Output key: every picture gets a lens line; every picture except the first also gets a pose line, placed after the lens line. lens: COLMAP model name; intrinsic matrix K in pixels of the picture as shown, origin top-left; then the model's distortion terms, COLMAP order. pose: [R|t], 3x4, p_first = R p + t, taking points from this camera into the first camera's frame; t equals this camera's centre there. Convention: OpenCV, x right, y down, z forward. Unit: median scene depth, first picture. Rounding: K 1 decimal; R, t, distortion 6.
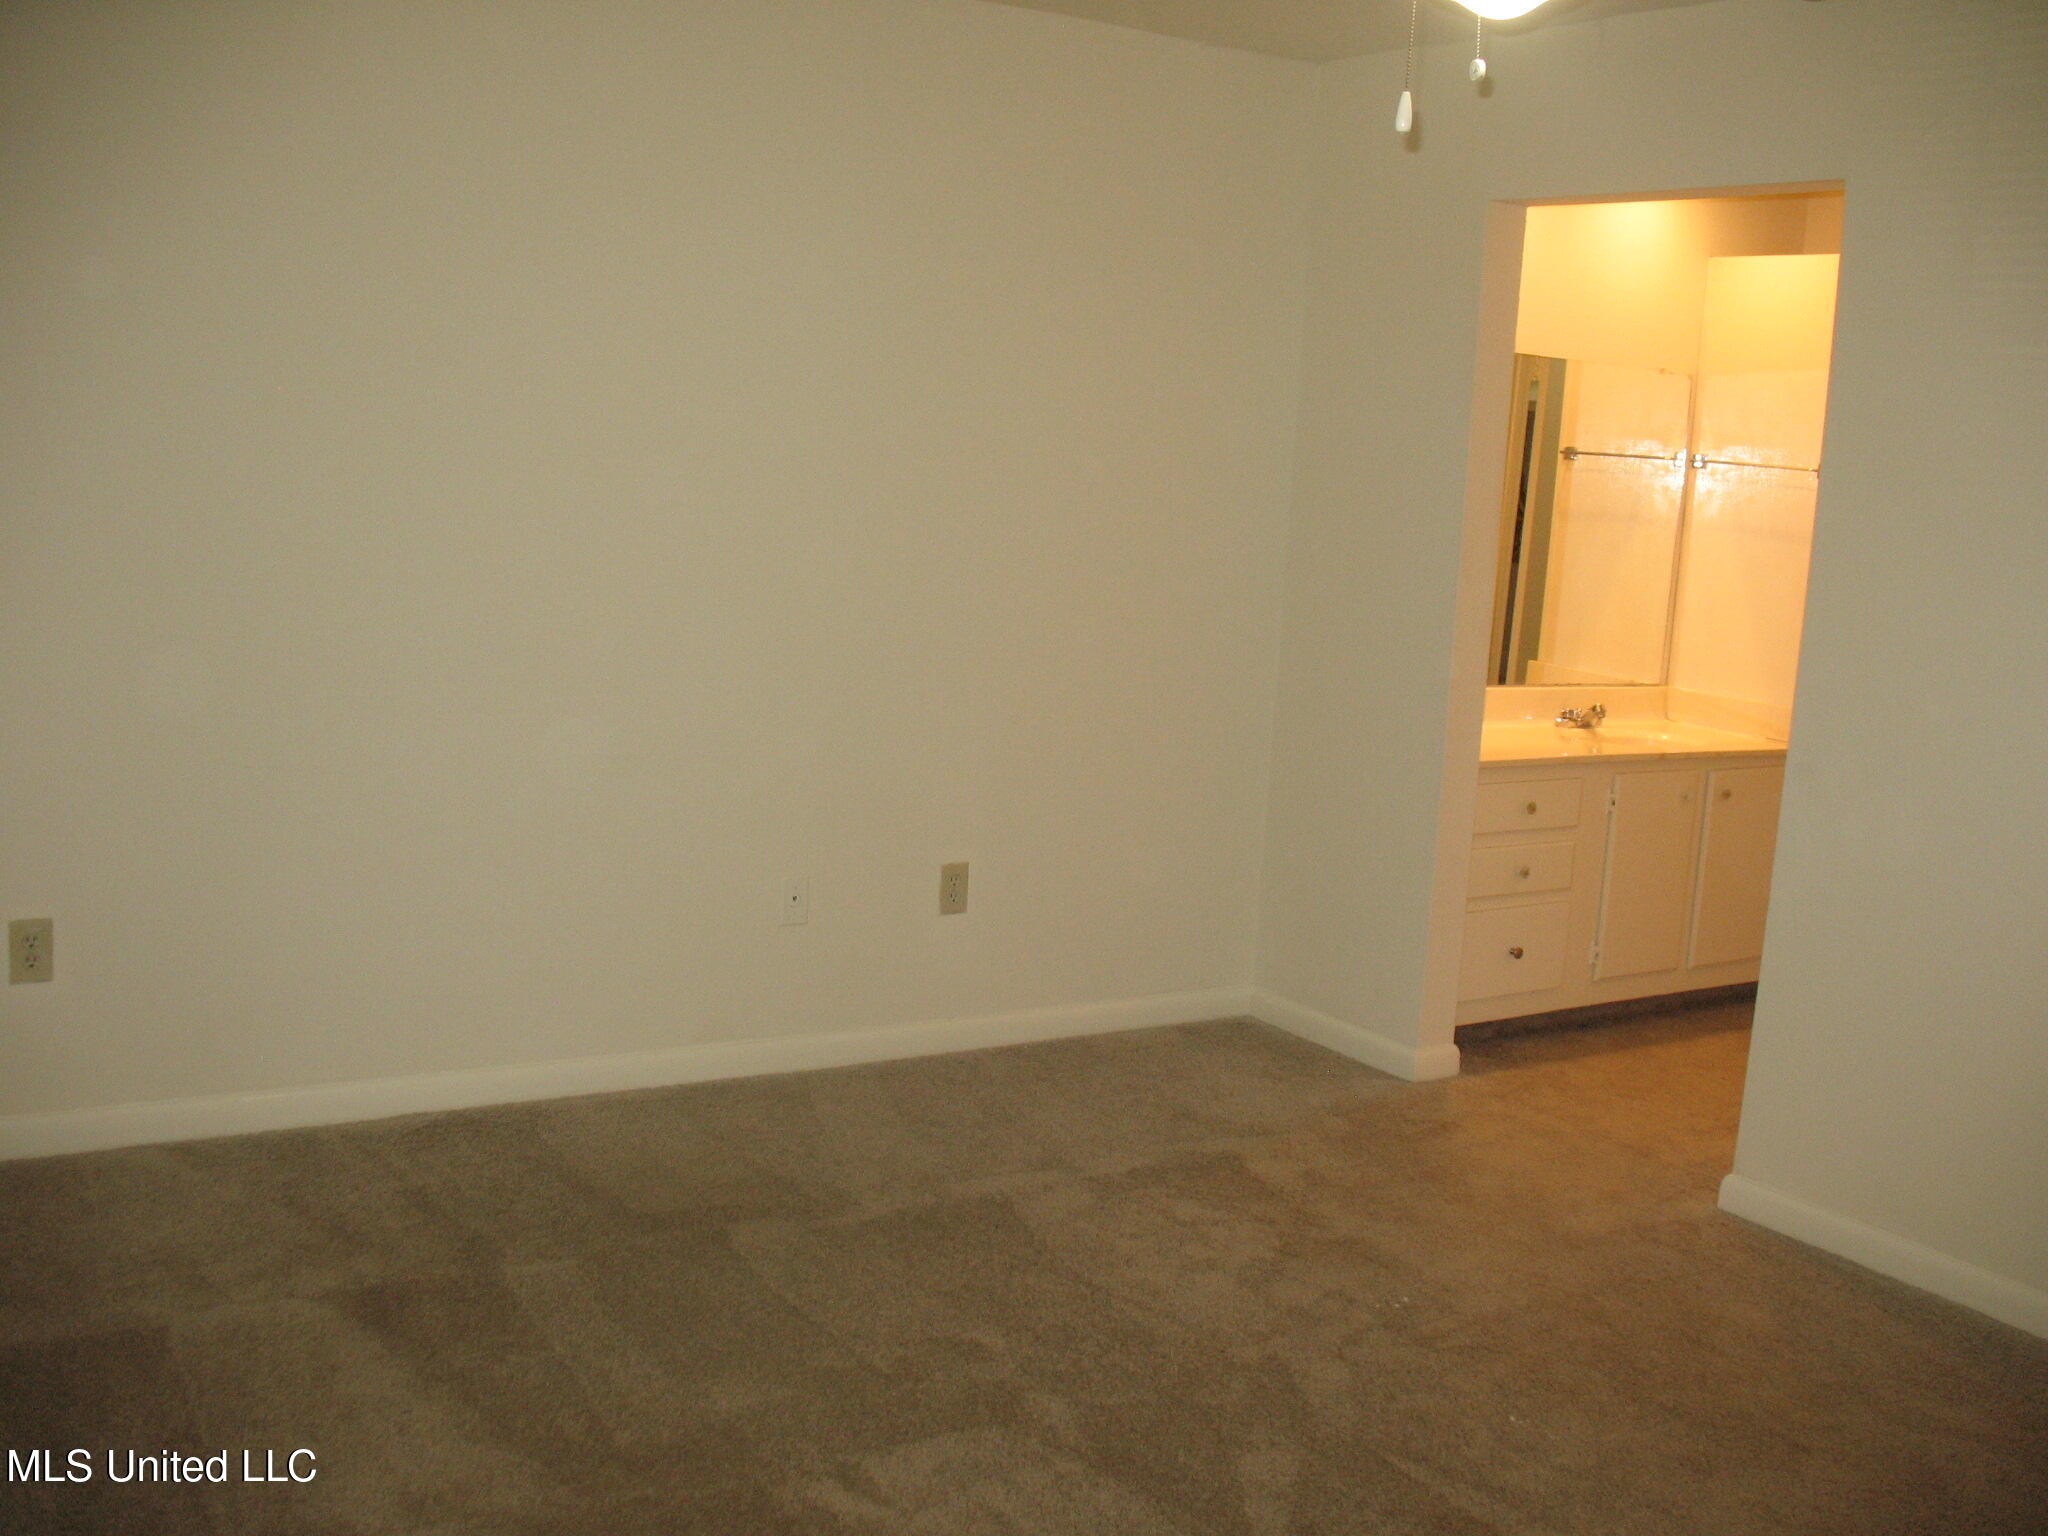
lens RADIAL K [[2122.1, 0, 1024.0], [0, 2122.1, 768.0], [0, 0, 1]] dist [-0.181763, 0.190198]
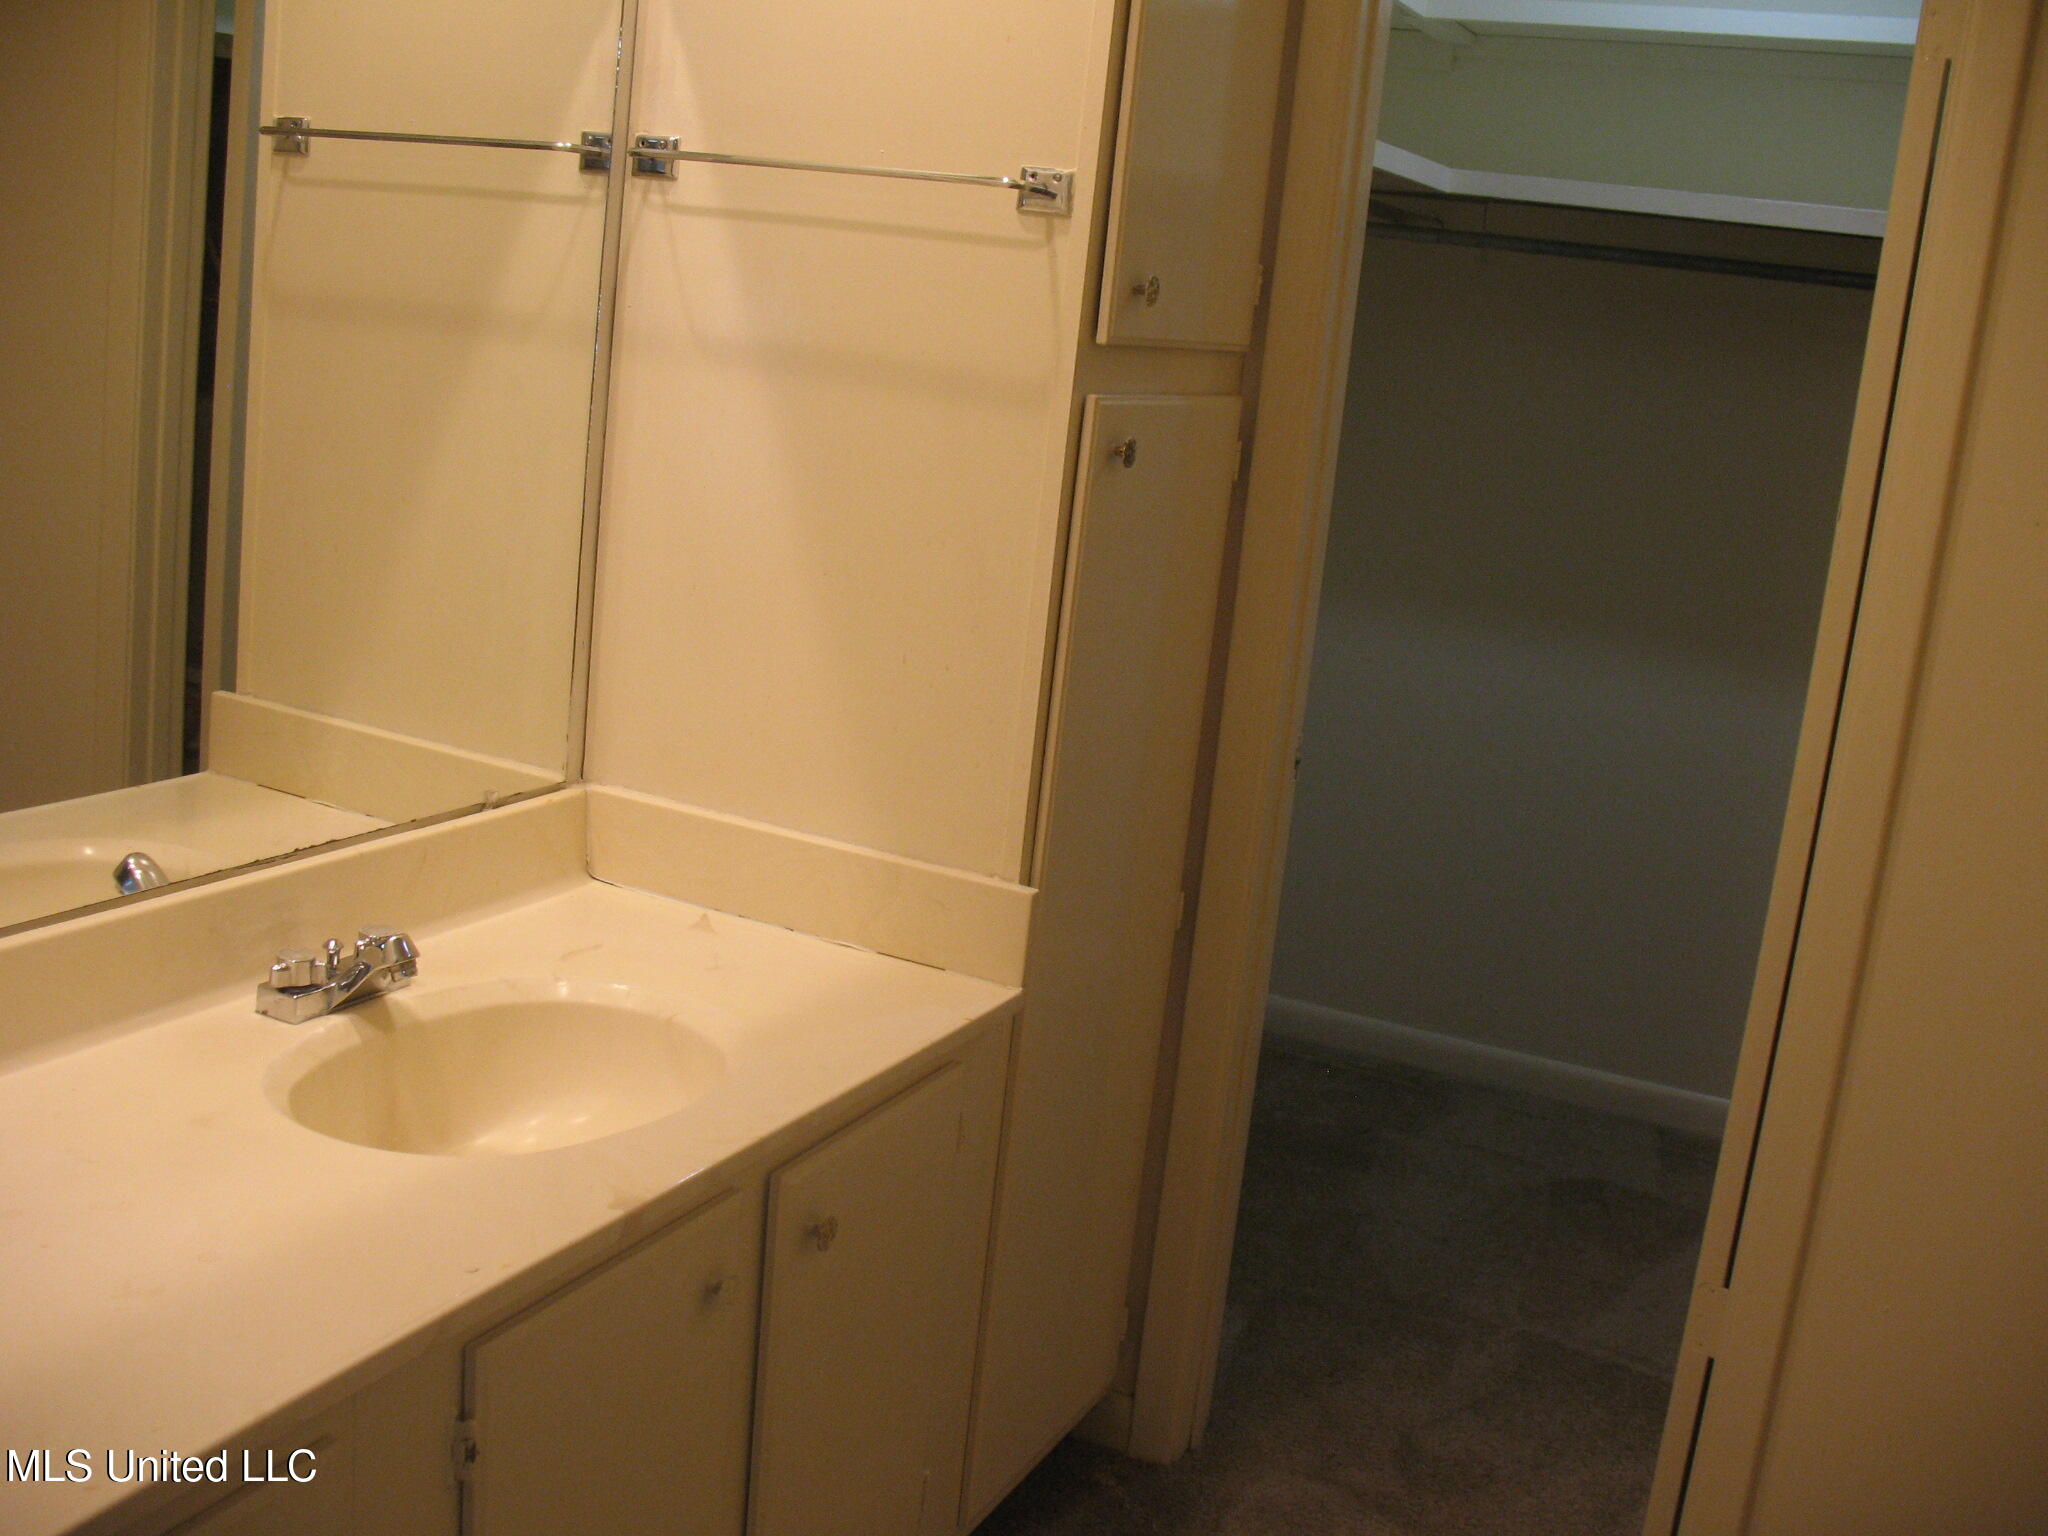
lens RADIAL K [[2122.1, 0, 1024.0], [0, 2122.1, 768.0], [0, 0, 1]] dist [-0.181763, 0.190198]
pose [[0.855679, -0.089267, 0.509749, 0.176988], [0.034468, 0.992654, 0.115974, -0.077432], [-0.516357, -0.081667, 0.852470, 0.615174]]
